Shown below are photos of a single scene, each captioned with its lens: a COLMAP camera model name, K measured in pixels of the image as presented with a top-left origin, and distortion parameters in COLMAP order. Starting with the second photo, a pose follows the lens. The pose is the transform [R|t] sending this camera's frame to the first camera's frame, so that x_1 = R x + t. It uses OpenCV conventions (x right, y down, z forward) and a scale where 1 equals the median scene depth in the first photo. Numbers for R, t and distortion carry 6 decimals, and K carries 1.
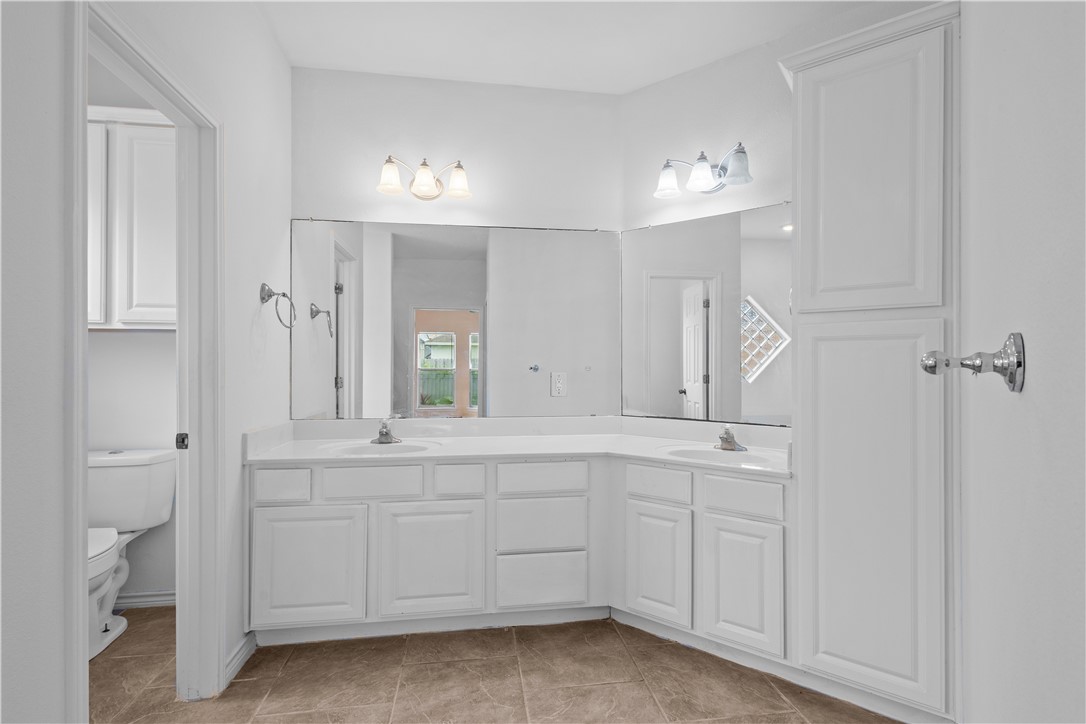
lens RADIAL K [[508.4, 0, 544.0], [0, 508.4, 365.6], [0, 0, 1]] dist [0.011149, -0.006350]
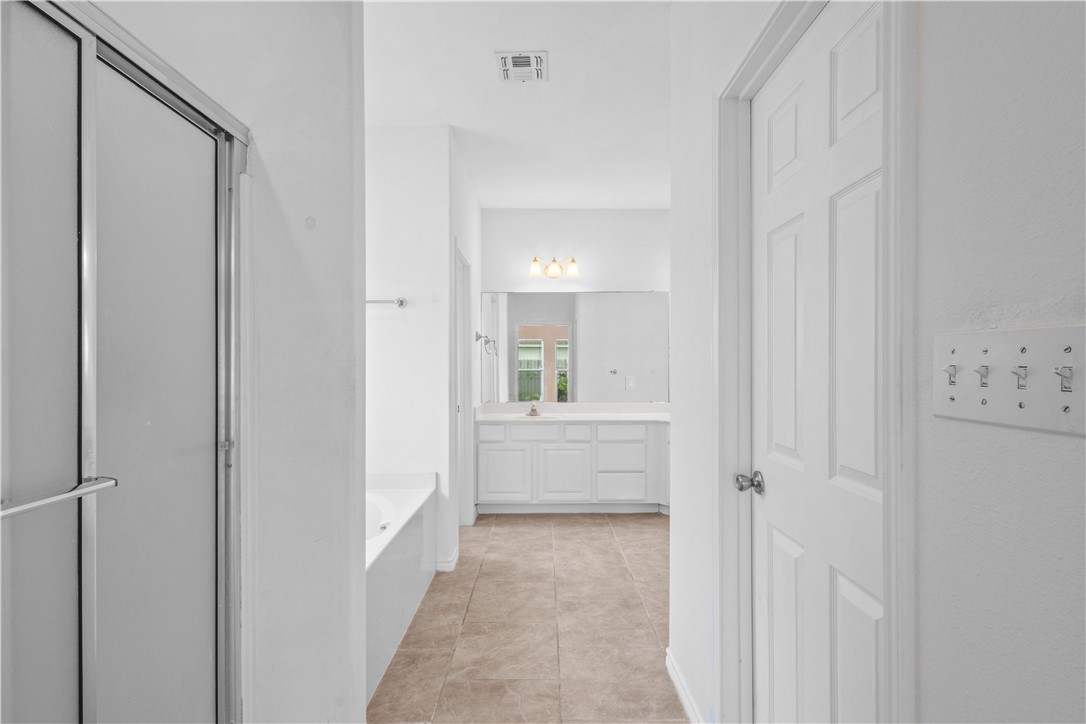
lens RADIAL K [[508.4, 0, 541.1], [0, 508.4, 368.2], [0, 0, 1]] dist [0.011149, -0.006350]
pose [[0.988397, -0.001956, -0.151877, -0.010008], [0.003164, 0.999965, 0.007713, -0.036836], [0.151856, -0.008104, 0.988369, -0.930938]]
